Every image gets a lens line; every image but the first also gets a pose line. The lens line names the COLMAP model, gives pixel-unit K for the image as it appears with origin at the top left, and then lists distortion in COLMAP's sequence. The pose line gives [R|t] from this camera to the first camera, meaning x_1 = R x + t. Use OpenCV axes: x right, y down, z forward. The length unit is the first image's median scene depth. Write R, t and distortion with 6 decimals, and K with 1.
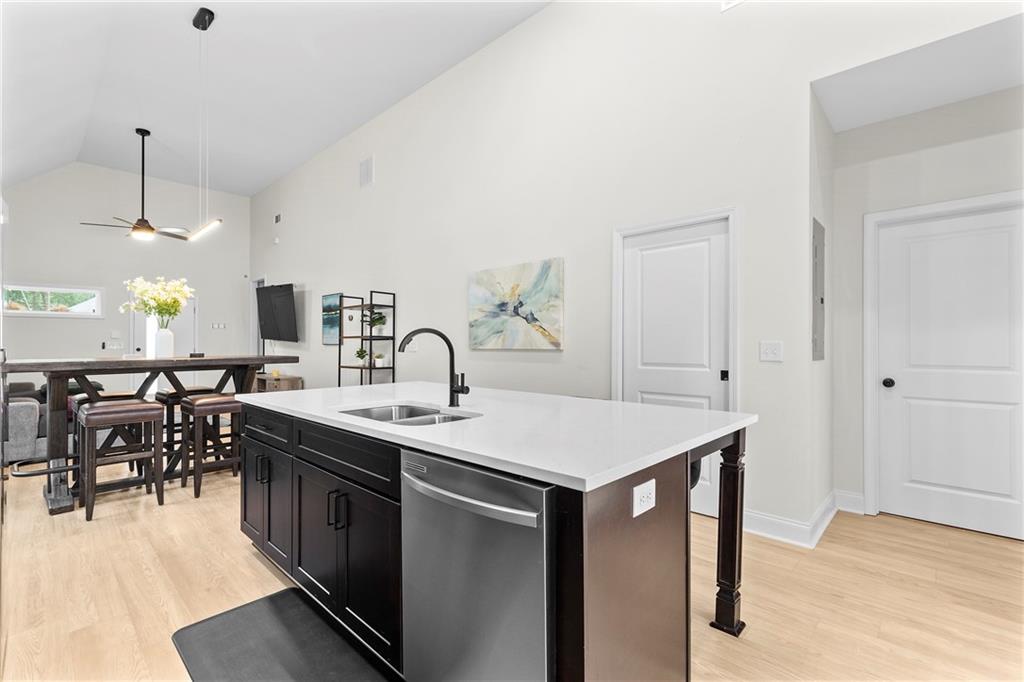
lens RADIAL K [[456.6, 0, 512.5], [0, 456.6, 345.1], [0, 0, 1]] dist [0.017488, 0.000223]
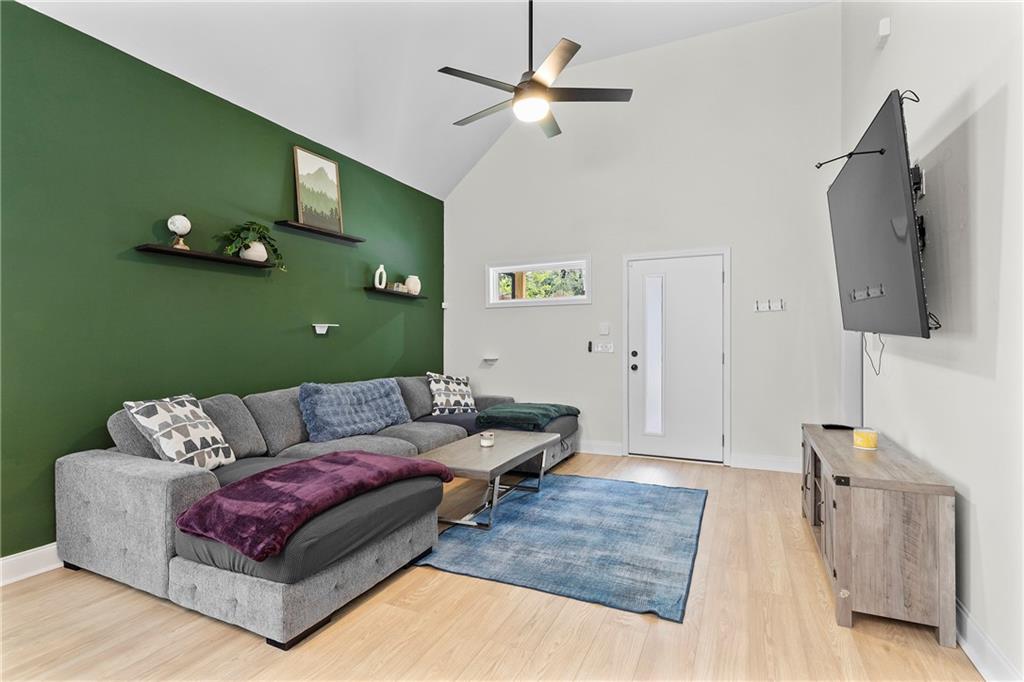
lens RADIAL K [[509.8, 0, 510.6], [0, 509.8, 346.8], [0, 0, 1]] dist [-0.026686, -0.000801]
pose [[0.318754, -0.004064, -0.947829, -0.272395], [0.002581, 0.999991, -0.003420, -0.000755], [0.947834, -0.001356, 0.318761, 0.659099]]
